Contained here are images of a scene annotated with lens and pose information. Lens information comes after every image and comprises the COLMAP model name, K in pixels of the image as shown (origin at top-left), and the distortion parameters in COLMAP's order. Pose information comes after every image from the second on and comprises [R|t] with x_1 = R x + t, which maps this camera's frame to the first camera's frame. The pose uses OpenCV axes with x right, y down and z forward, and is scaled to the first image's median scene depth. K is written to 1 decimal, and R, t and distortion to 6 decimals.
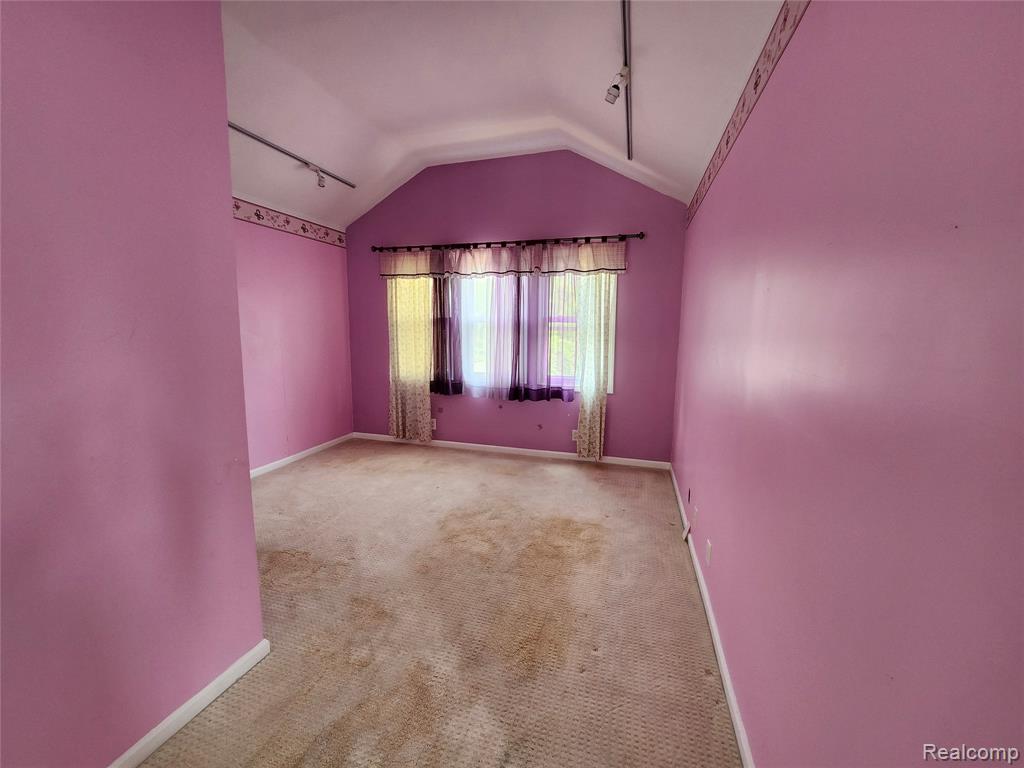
lens RADIAL K [[400.7, 0, 510.8], [0, 400.7, 387.2], [0, 0, 1]] dist [-0.000118, -0.000718]
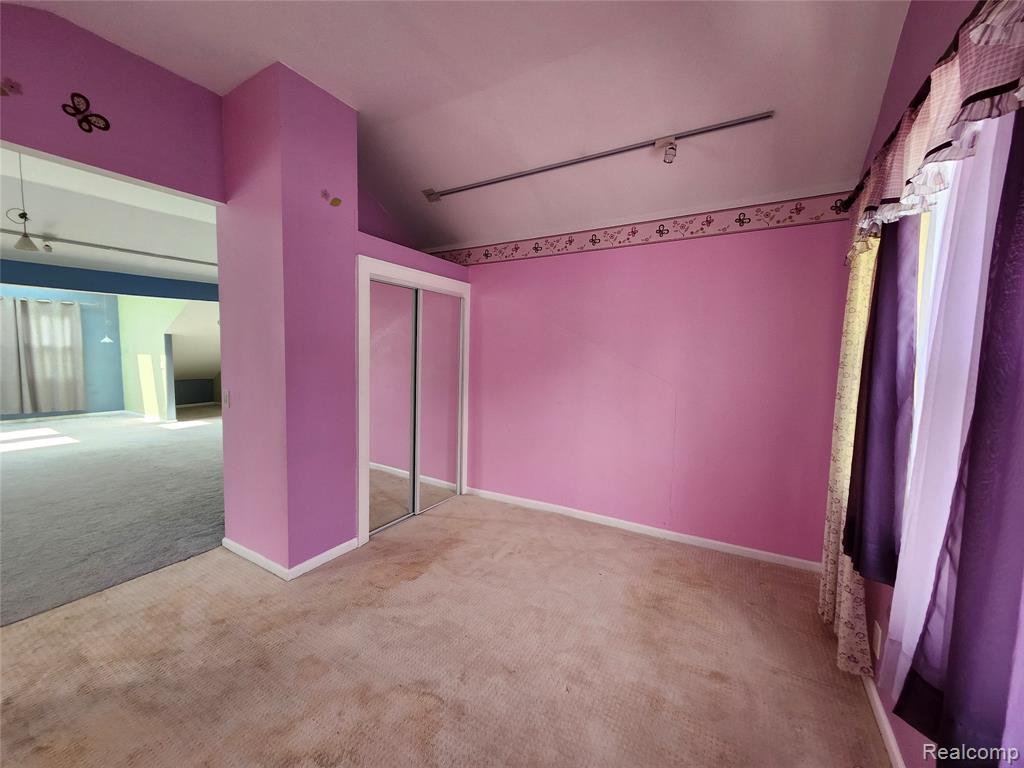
lens RADIAL K [[400.7, 0, 510.2], [0, 400.7, 382.9], [0, 0, 1]] dist [-0.000118, -0.000718]
pose [[-0.231192, 0.058057, -0.971174, 0.255945], [-0.164241, 0.981562, 0.097777, -0.135730], [0.958945, 0.182112, -0.217394, 0.865545]]
